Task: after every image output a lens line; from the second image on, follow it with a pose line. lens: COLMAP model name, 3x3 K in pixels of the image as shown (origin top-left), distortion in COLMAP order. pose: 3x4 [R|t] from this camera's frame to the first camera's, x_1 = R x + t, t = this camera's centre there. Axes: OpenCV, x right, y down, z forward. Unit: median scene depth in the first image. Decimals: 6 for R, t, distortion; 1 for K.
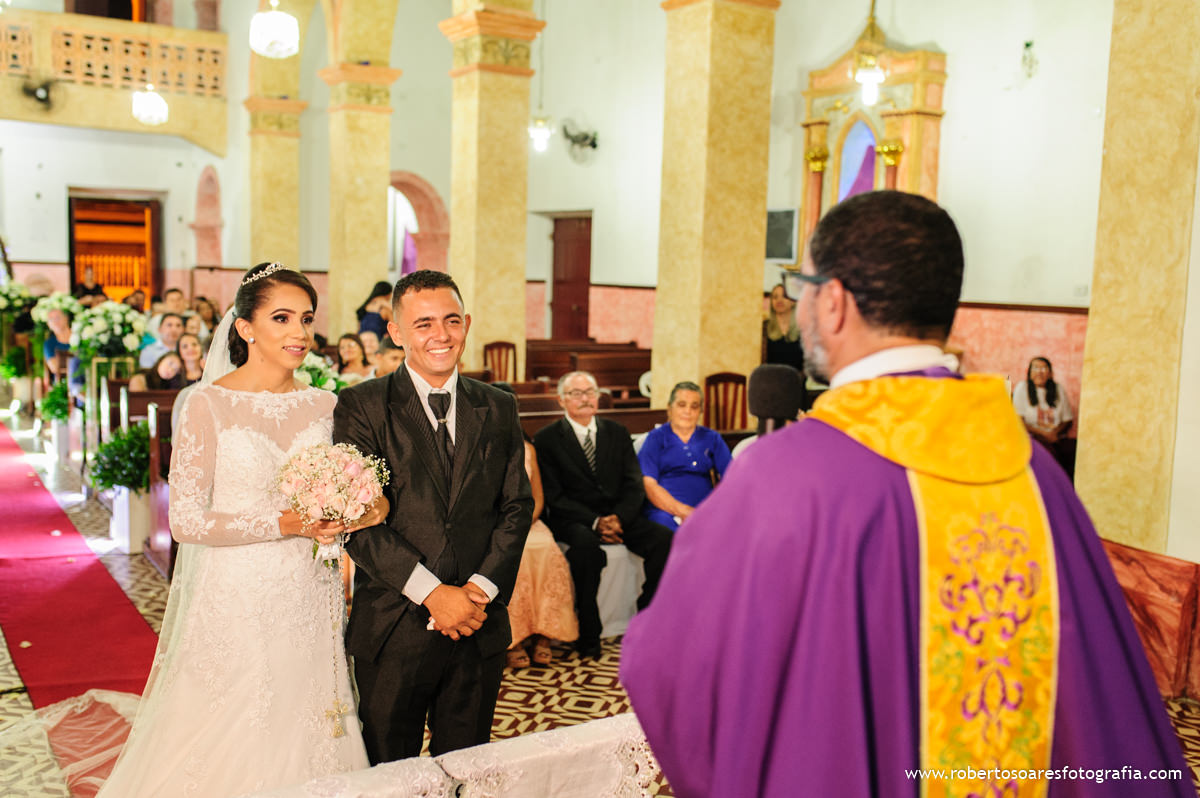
lens RADIAL K [[1168.3, 0, 600.0], [0, 1168.3, 399.0], [0, 0, 1]] dist [-0.011009, 0.013163]
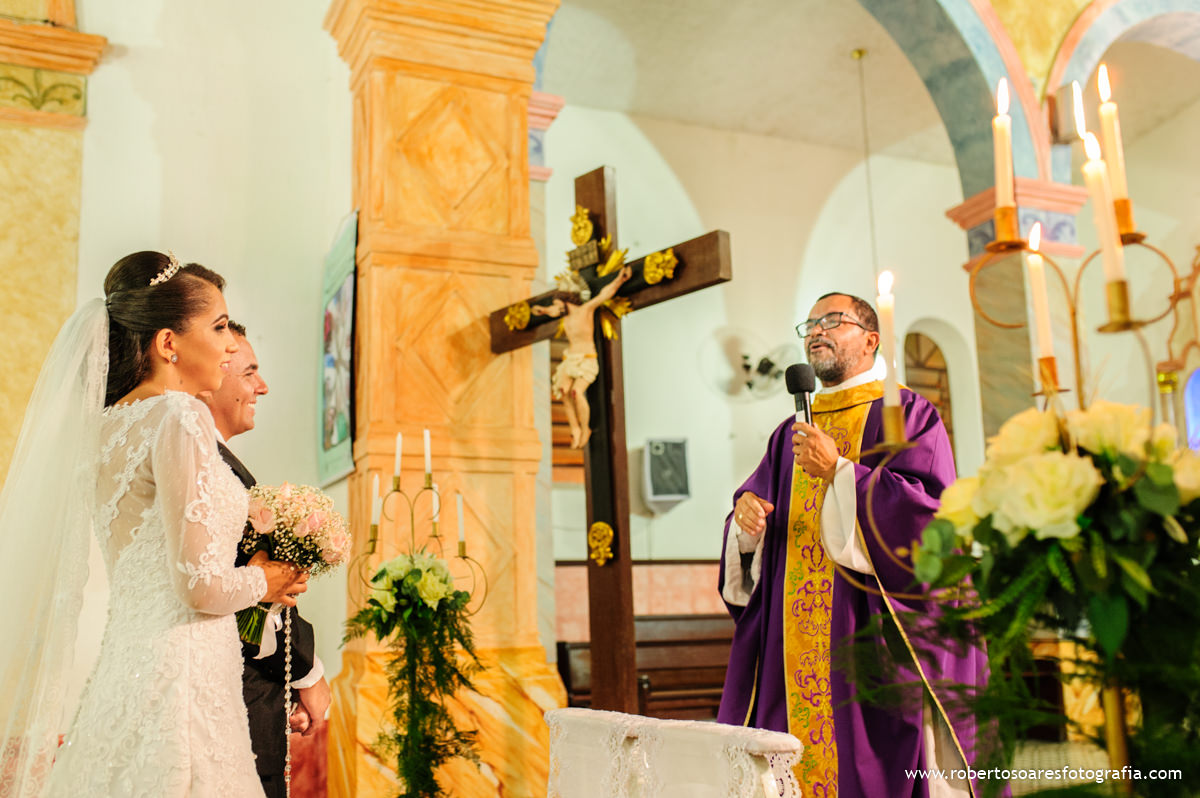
lens RADIAL K [[1168.3, 0, 600.0], [0, 1168.3, 399.0], [0, 0, 1]] dist [-0.011009, 0.013163]
pose [[0.096949, 0.149201, 0.984043, -0.539786], [0.138375, 0.977077, -0.161778, 0.072836], [-0.985623, 0.151851, 0.074081, 0.375575]]
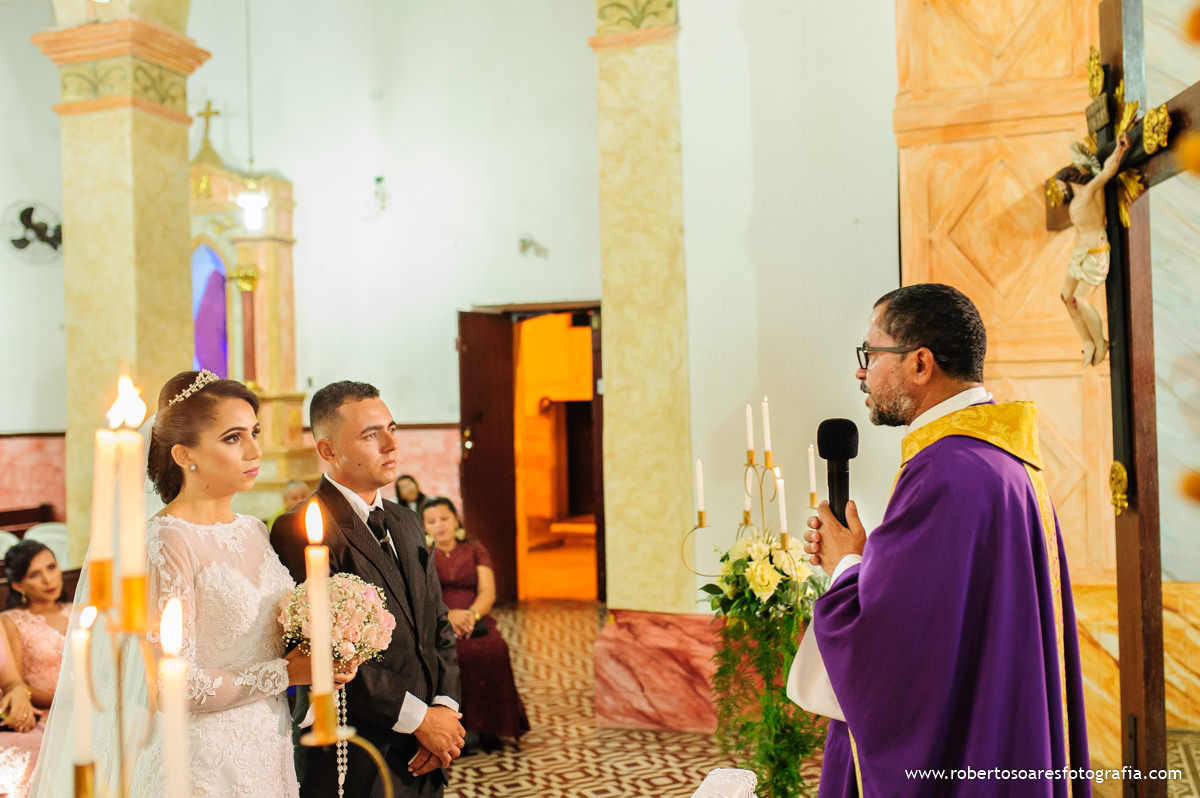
lens RADIAL K [[1245.4, 0, 600.0], [0, 1245.4, 399.0], [0, 0, 1]] dist [-0.002448, 0.008689]
pose [[0.773921, -0.042665, 0.631843, -0.364556], [0.116512, 0.990289, -0.075842, 0.003102], [-0.622471, 0.132313, 0.771377, 0.059591]]
